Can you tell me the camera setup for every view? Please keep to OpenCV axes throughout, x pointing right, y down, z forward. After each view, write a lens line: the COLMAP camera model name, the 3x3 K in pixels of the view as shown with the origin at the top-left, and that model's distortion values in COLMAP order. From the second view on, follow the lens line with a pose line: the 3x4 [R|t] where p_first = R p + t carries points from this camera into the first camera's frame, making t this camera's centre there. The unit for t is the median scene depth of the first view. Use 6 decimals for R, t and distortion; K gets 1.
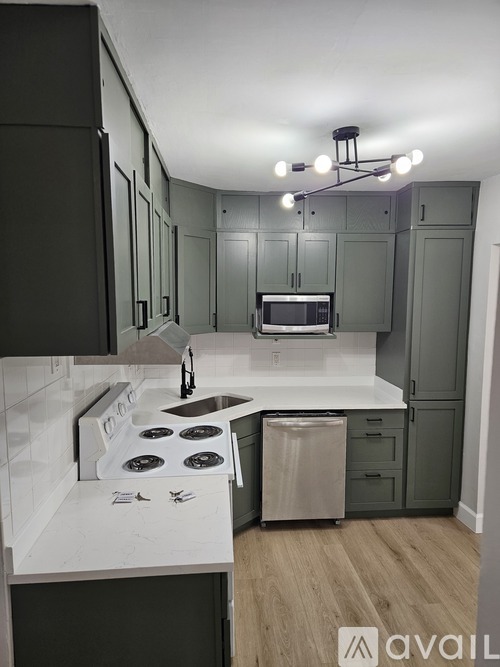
lens RADIAL K [[437.9, 0, 245.9], [0, 437.9, 336.4], [0, 0, 1]] dist [0.002418, -0.007072]
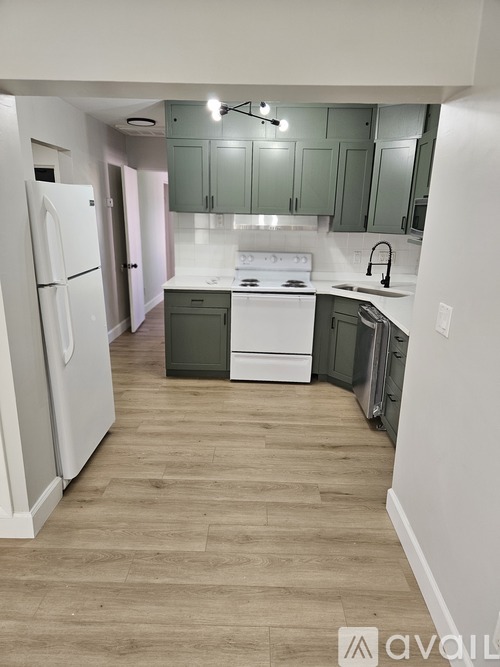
lens RADIAL K [[437.9, 0, 251.9], [0, 437.9, 334.5], [0, 0, 1]] dist [0.002418, -0.007072]
pose [[-0.082552, 0.274297, -0.958095, 1.335621], [-0.131988, 0.949899, 0.283323, -0.038614], [0.987808, 0.149846, -0.042212, 0.829863]]
